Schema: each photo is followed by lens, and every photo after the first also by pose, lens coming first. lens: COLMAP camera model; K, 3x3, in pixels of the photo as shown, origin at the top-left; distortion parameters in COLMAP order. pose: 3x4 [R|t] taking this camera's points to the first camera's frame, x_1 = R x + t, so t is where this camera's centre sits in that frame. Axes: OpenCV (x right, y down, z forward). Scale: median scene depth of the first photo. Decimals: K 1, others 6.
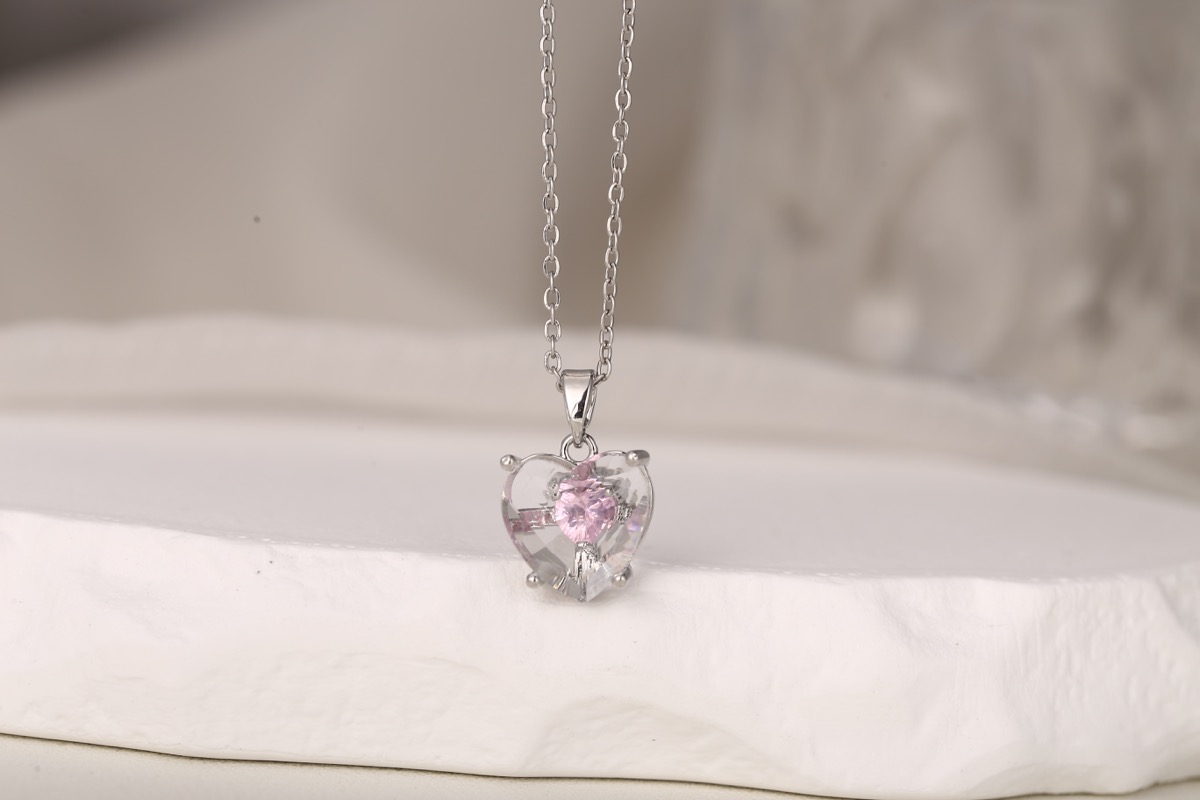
lens RADIAL K [[6171.7, 0, 608.1], [0, 6171.7, 406.8], [0, 0, 1]] dist [0.071104, 0.000000]
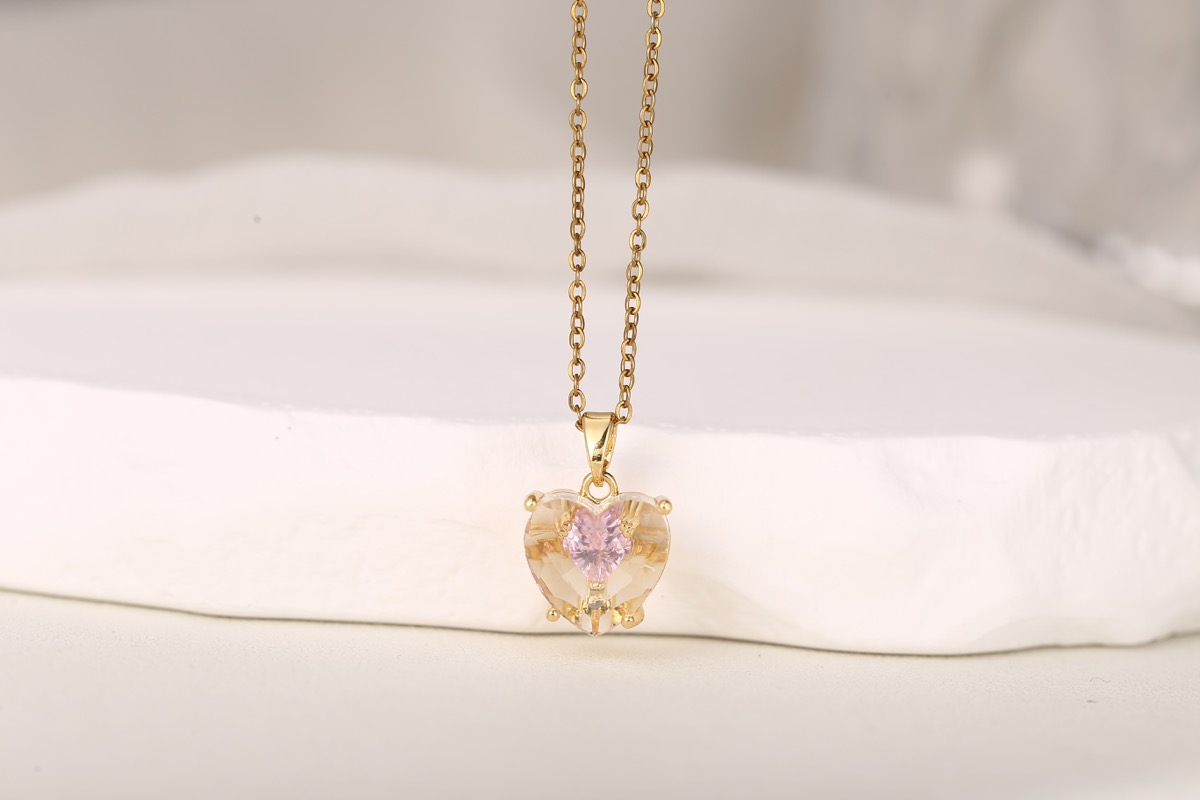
lens RADIAL K [[6171.7, 0, 600.4], [0, 6171.7, 391.7], [0, 0, 1]] dist [0.071104, 0.000000]
pose [[0.993793, -0.009495, -0.110841, 0.111513], [0.012862, 0.999476, 0.029704, -0.011091], [0.110501, -0.030946, 0.993394, -0.026108]]
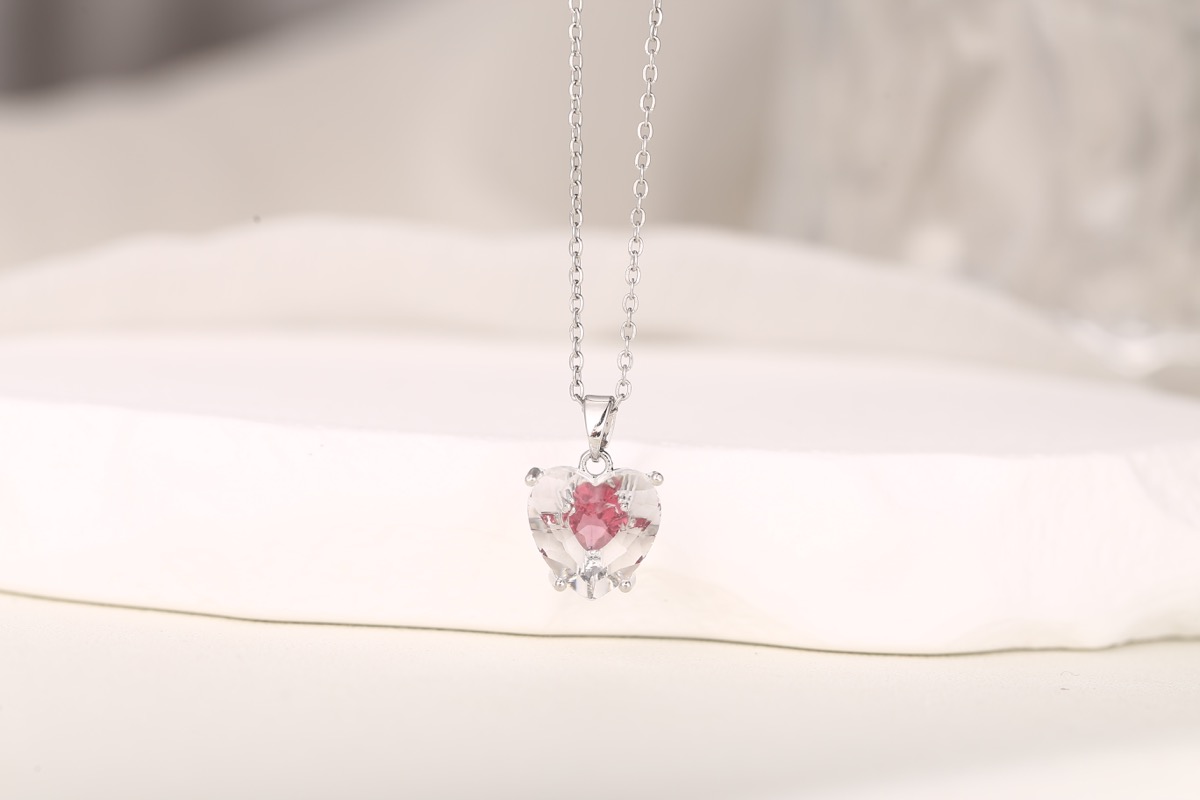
lens RADIAL K [[6171.7, 0, 591.9], [0, 6171.7, 396.4], [0, 0, 1]] dist [0.071104, 0.000000]
pose [[0.996833, -0.015353, -0.078030, 0.081830], [0.014098, 0.999763, -0.016609, 0.035232], [0.078266, 0.015456, 0.996813, -0.119106]]
